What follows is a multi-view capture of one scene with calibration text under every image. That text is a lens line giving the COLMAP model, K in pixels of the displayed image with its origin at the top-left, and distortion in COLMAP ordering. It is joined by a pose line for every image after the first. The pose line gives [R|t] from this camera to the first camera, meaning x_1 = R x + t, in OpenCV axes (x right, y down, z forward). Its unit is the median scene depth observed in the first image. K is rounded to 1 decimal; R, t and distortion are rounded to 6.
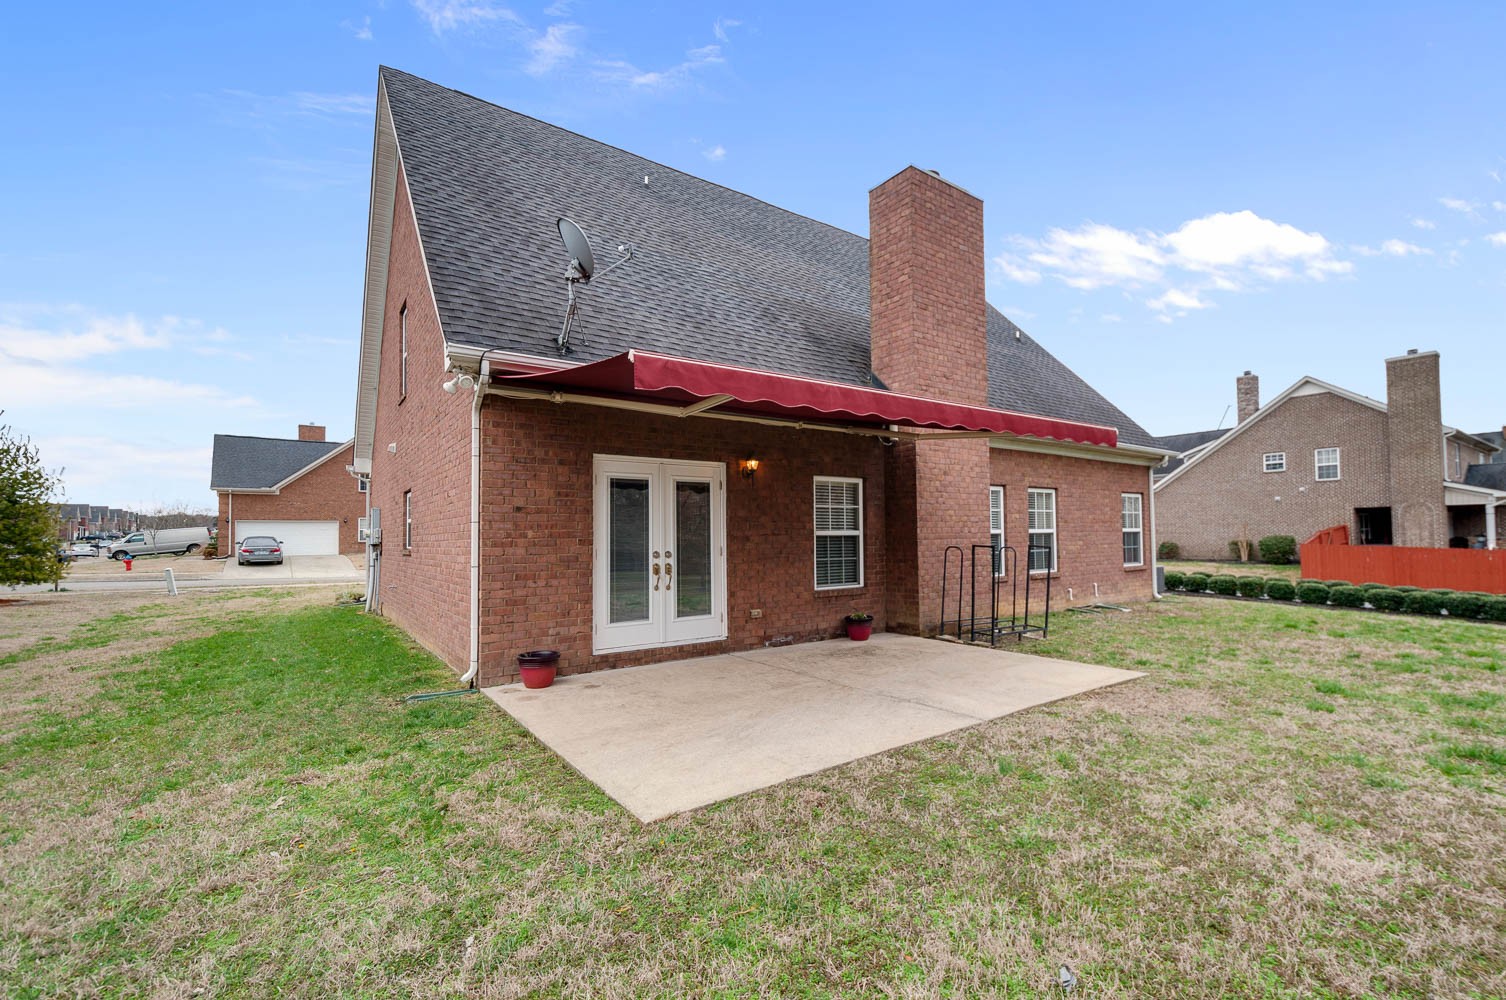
lens RADIAL K [[626.2, 0, 759.1], [0, 626.2, 509.3], [0, 0, 1]] dist [0.003893, -0.000145]
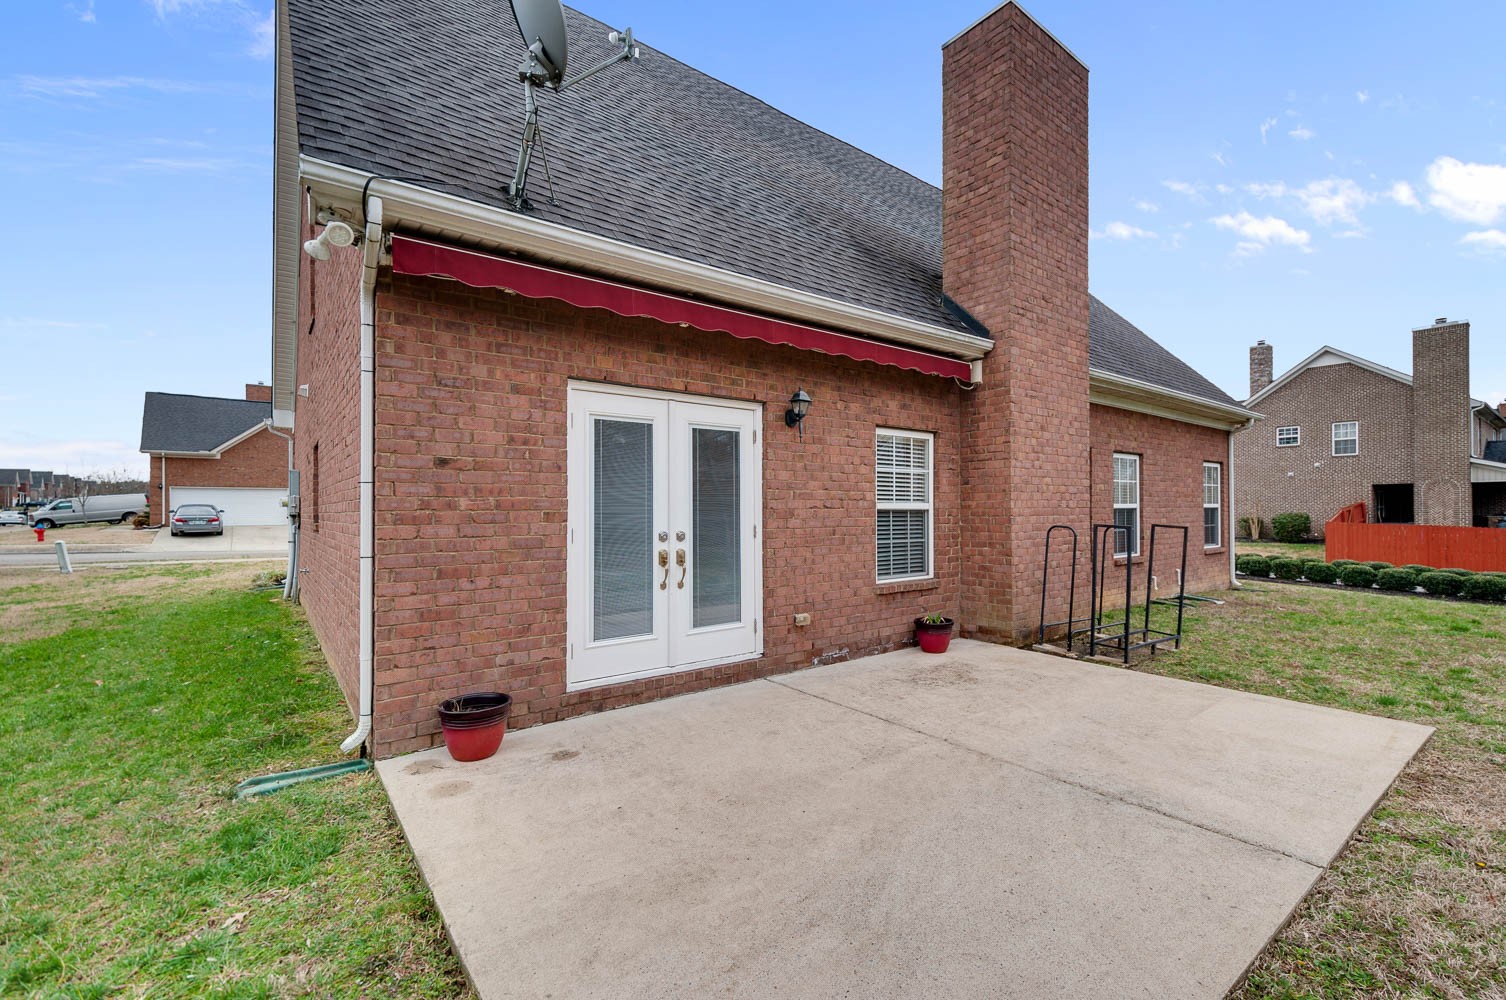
lens RADIAL K [[626.2, 0, 764.2], [0, 626.2, 503.0], [0, 0, 1]] dist [0.003893, -0.000145]
pose [[0.999070, 0.008765, 0.042229, -0.067021], [-0.010176, 0.999393, 0.033313, 0.010763], [-0.041911, -0.033712, 0.998552, 0.259442]]
